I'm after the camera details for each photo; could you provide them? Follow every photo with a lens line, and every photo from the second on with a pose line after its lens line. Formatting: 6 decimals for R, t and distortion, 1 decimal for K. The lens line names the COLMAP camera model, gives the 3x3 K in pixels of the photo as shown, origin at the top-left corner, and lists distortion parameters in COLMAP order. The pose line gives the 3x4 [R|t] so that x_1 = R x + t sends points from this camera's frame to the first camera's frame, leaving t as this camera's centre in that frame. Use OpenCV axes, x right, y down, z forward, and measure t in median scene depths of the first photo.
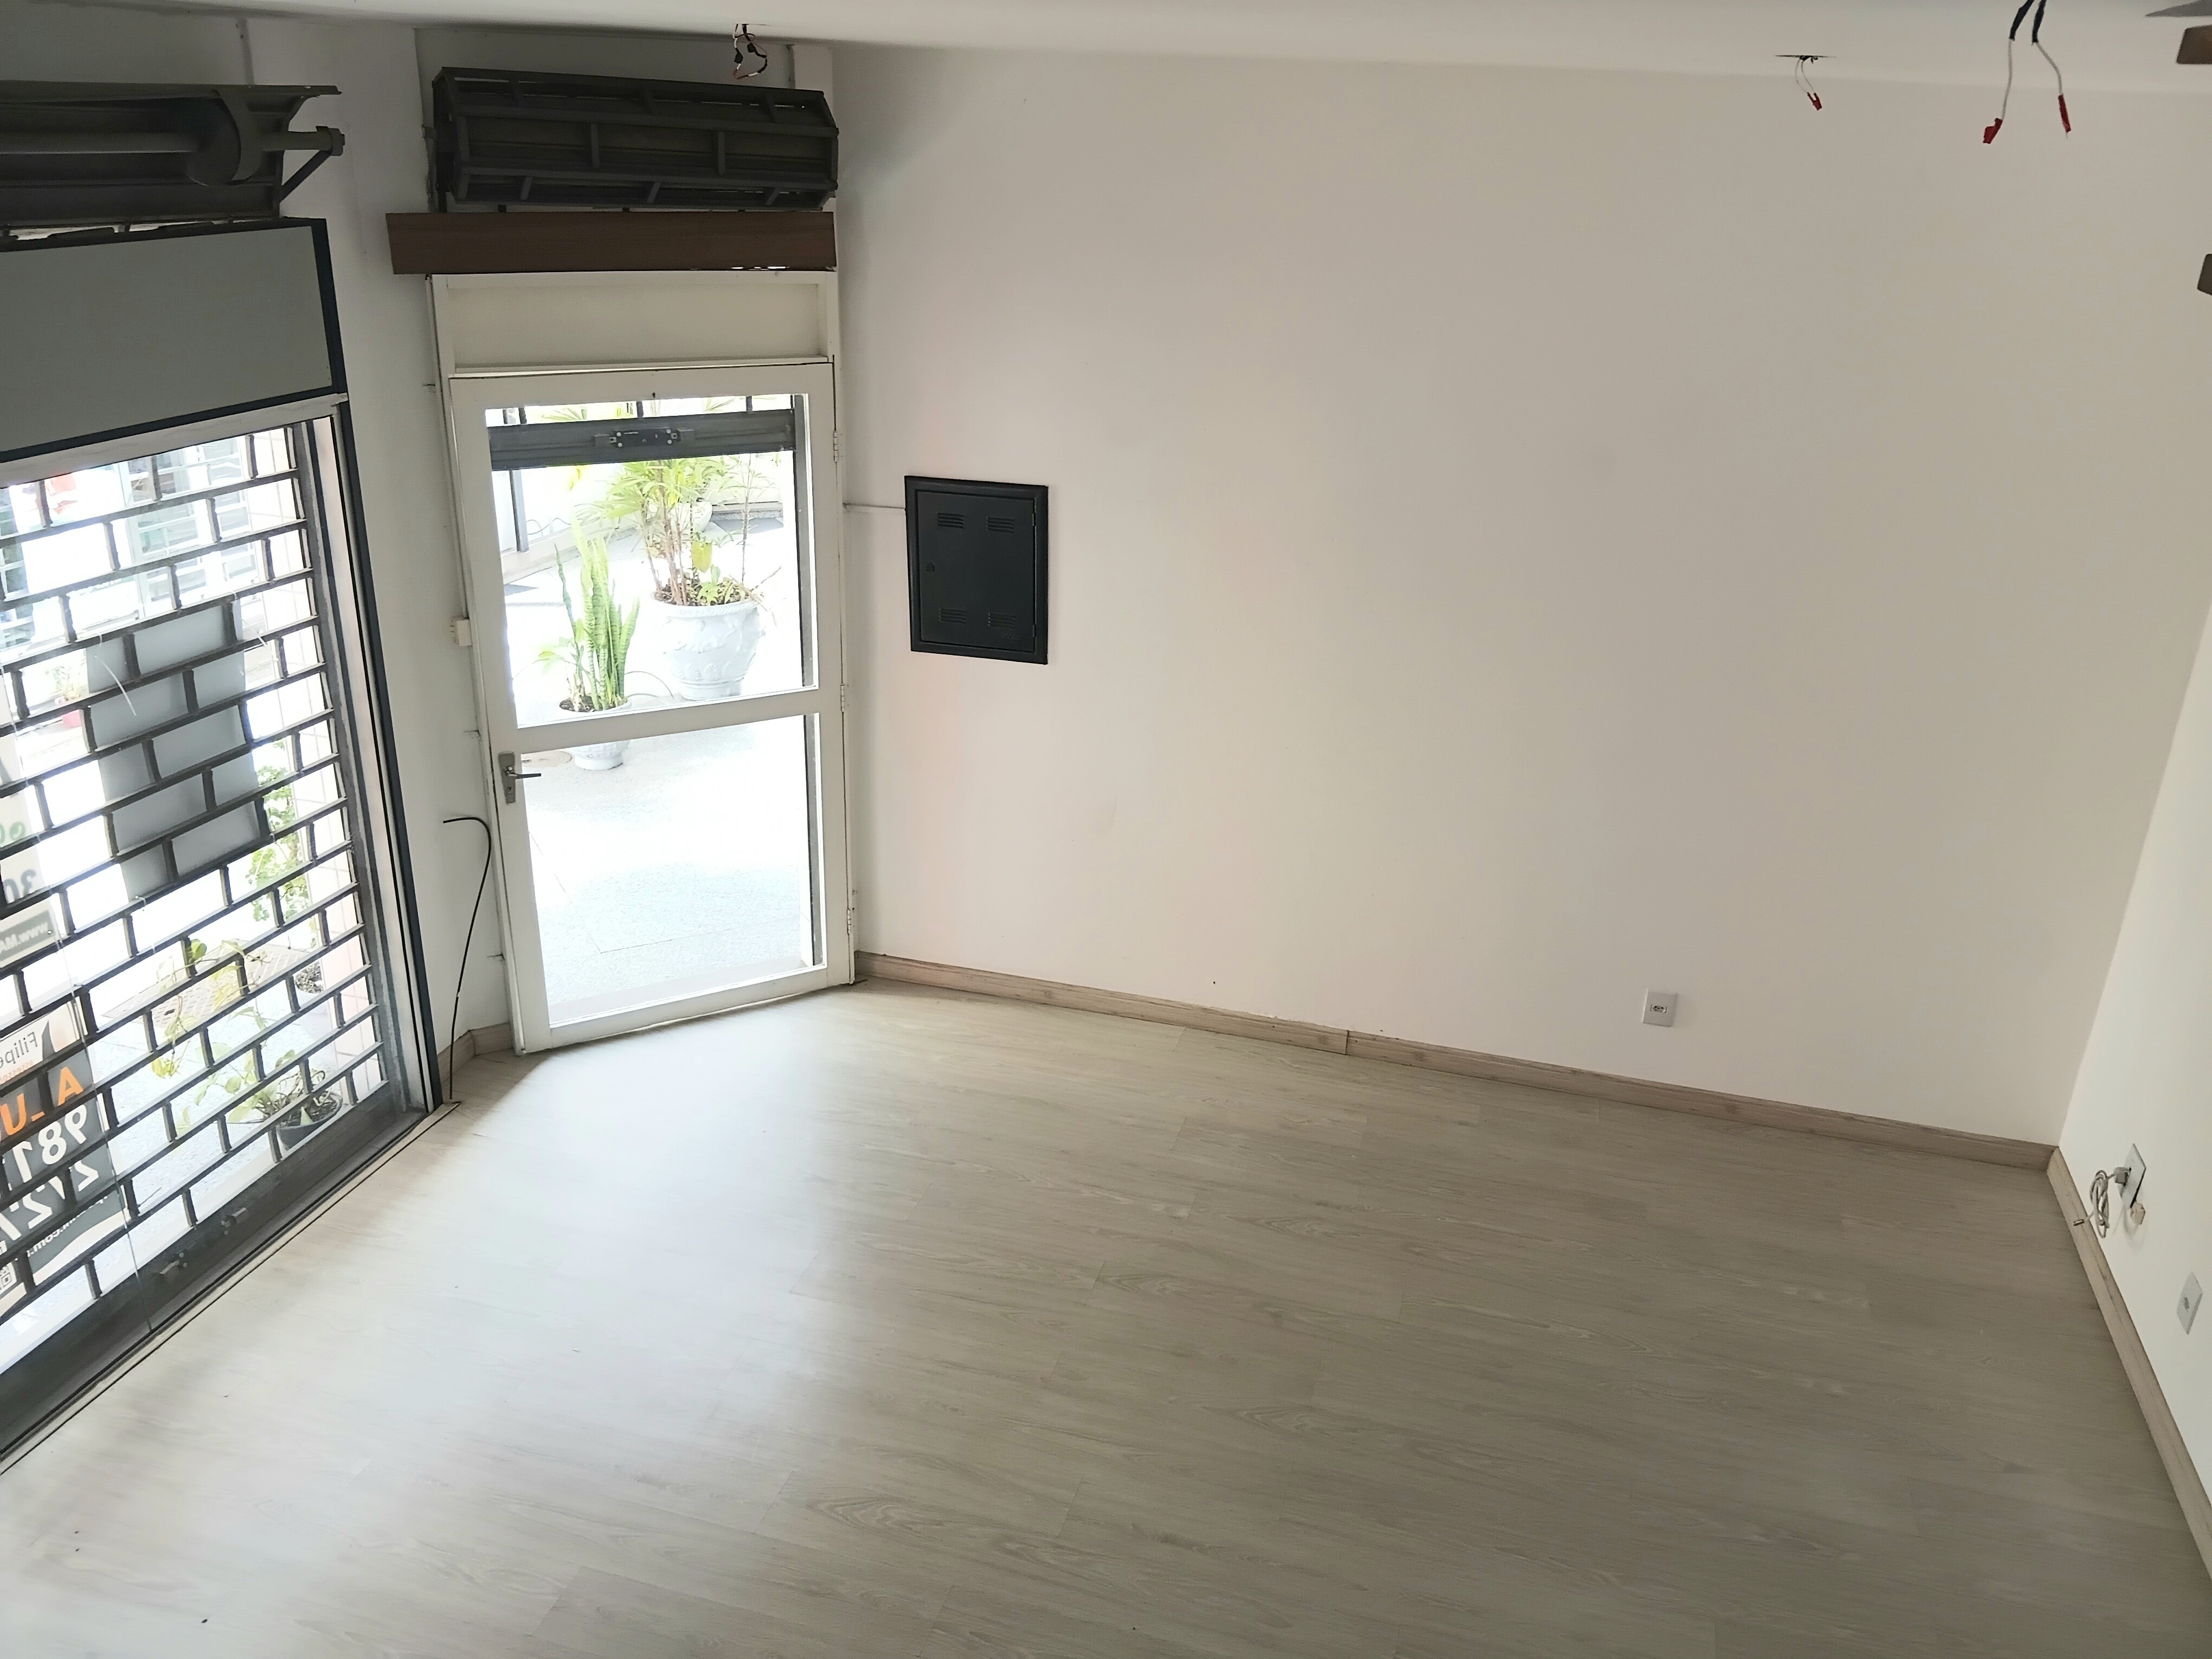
lens RADIAL K [[1668.2, 0, 1076.7], [0, 1668.2, 784.0], [0, 0, 1]] dist [0.088085, -0.165062]
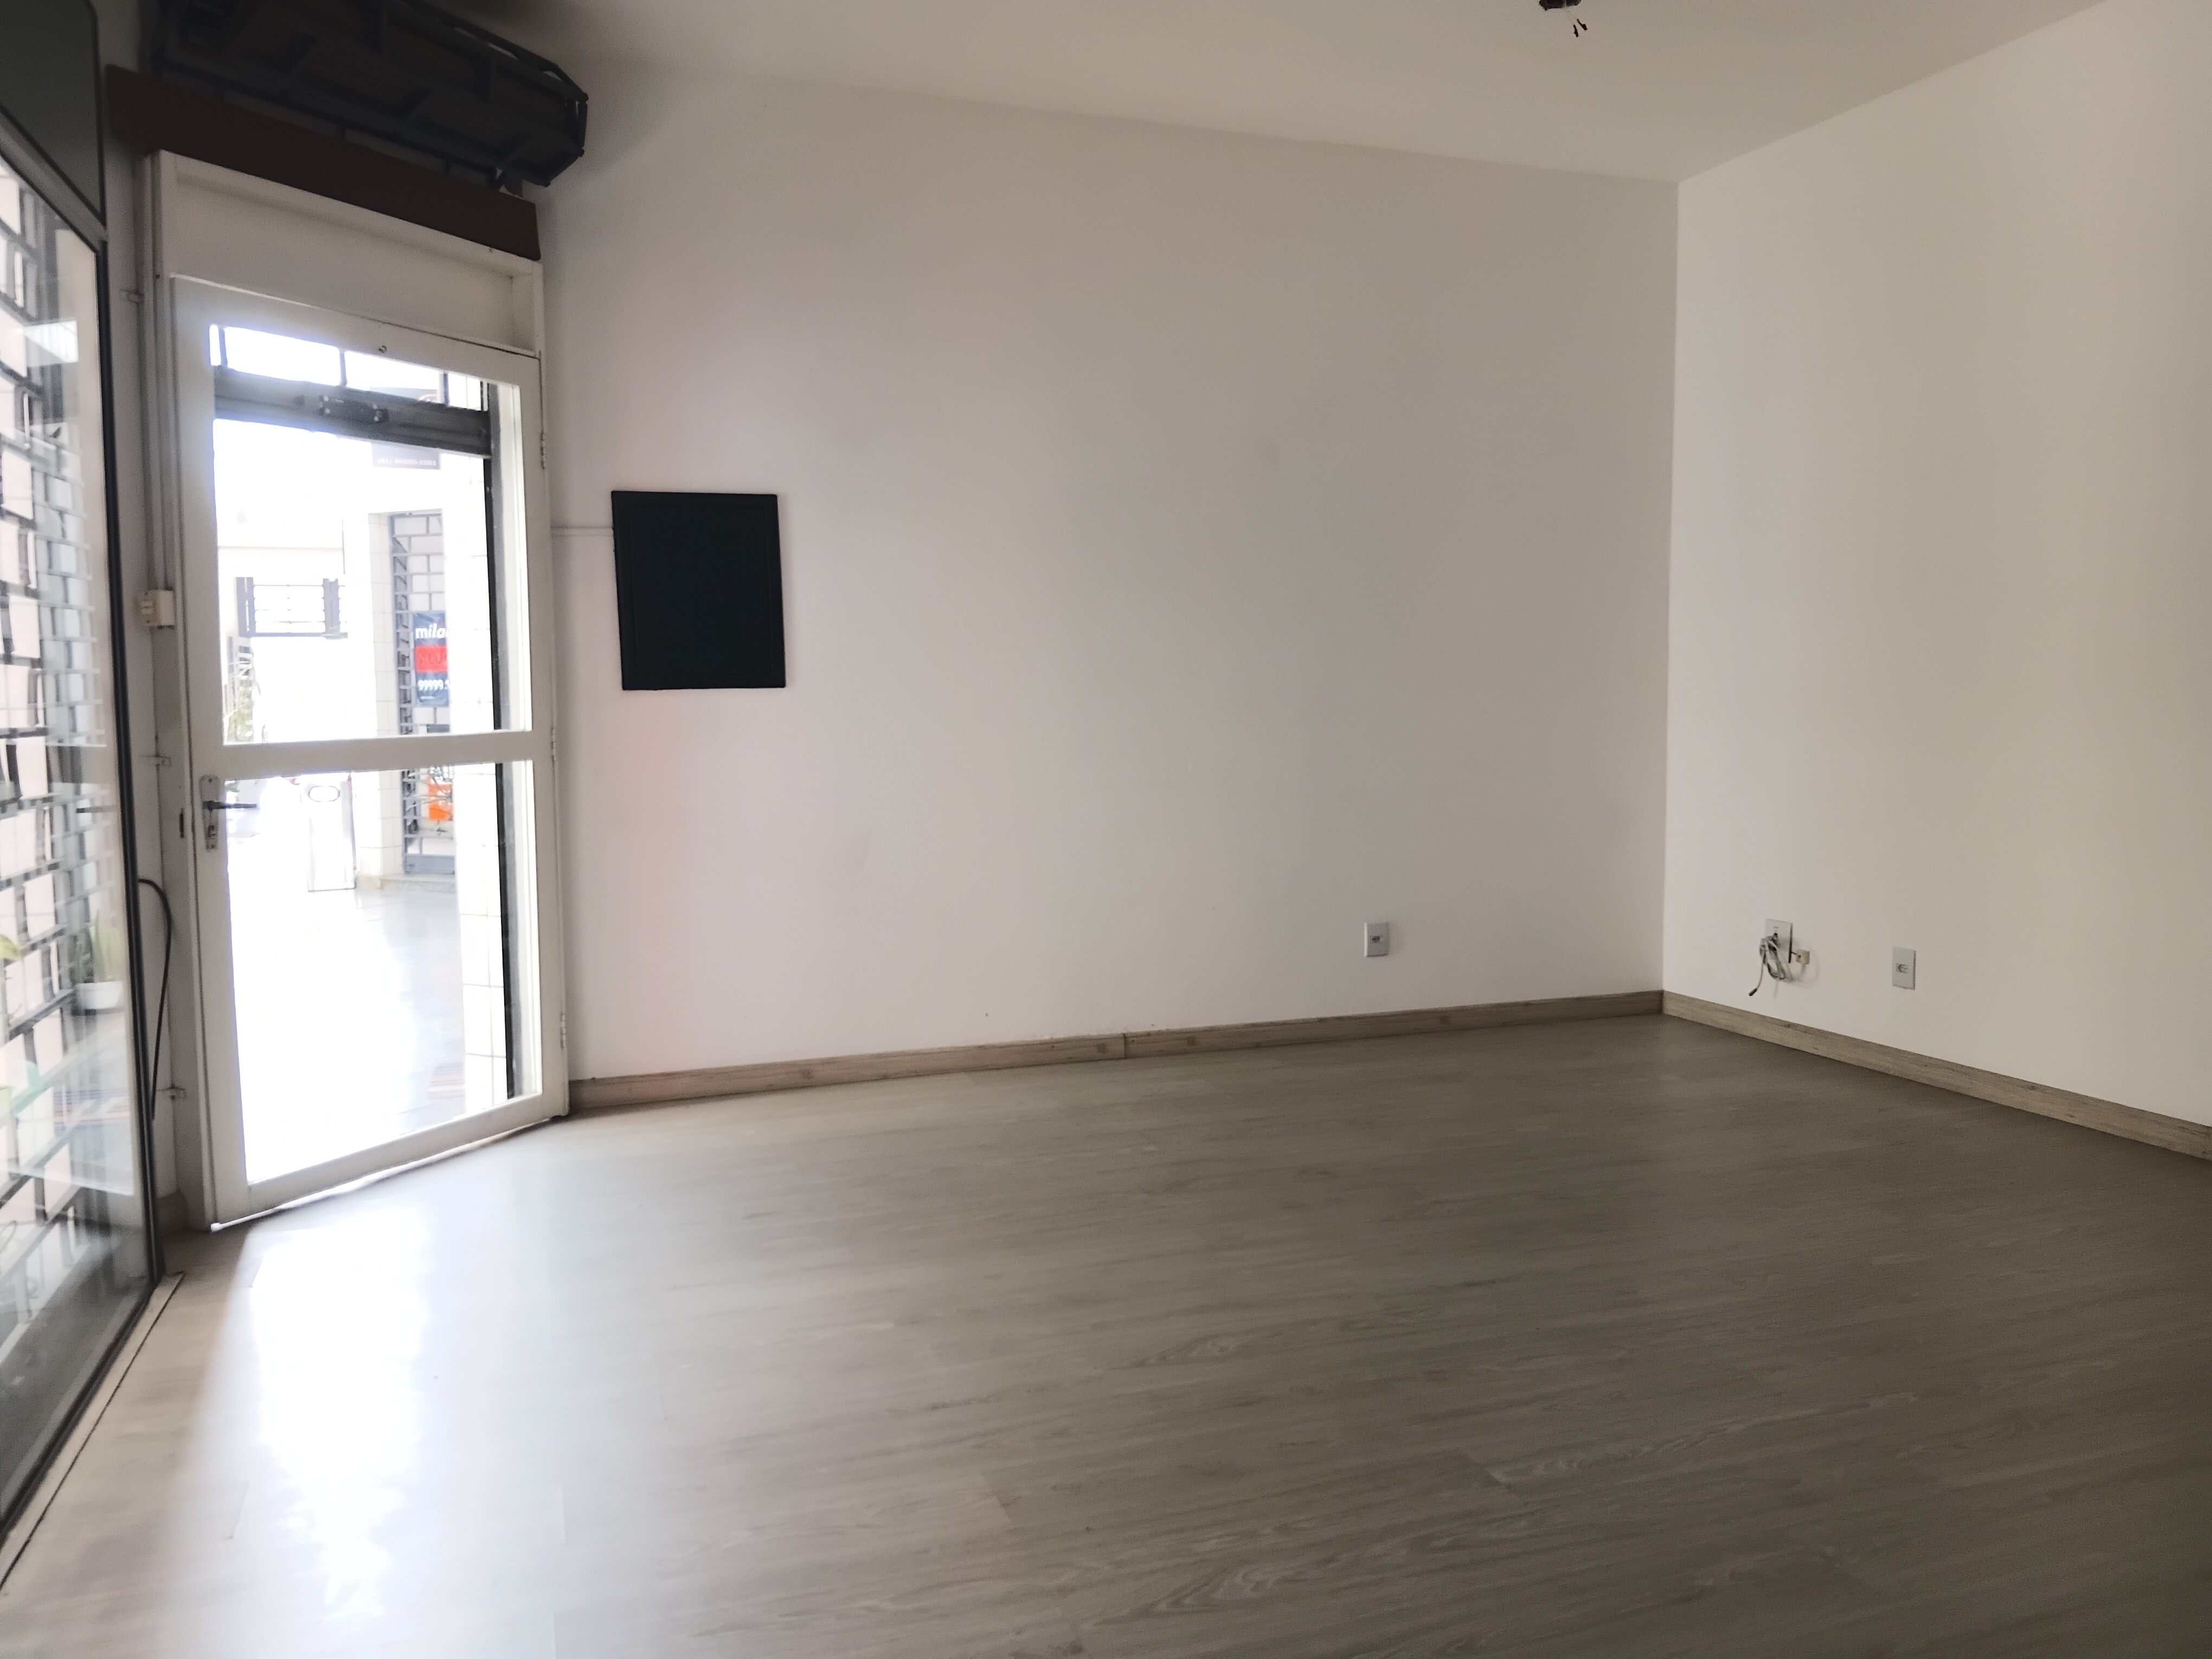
lens RADIAL K [[1668.2, 0, 1076.7], [0, 1668.2, 784.0], [0, 0, 1]] dist [0.088085, -0.165062]
pose [[0.811936, -0.064635, 0.580158, -0.437657], [0.239678, 0.943127, -0.230359, 0.237397], [-0.532273, 0.326088, 0.781250, 0.203125]]
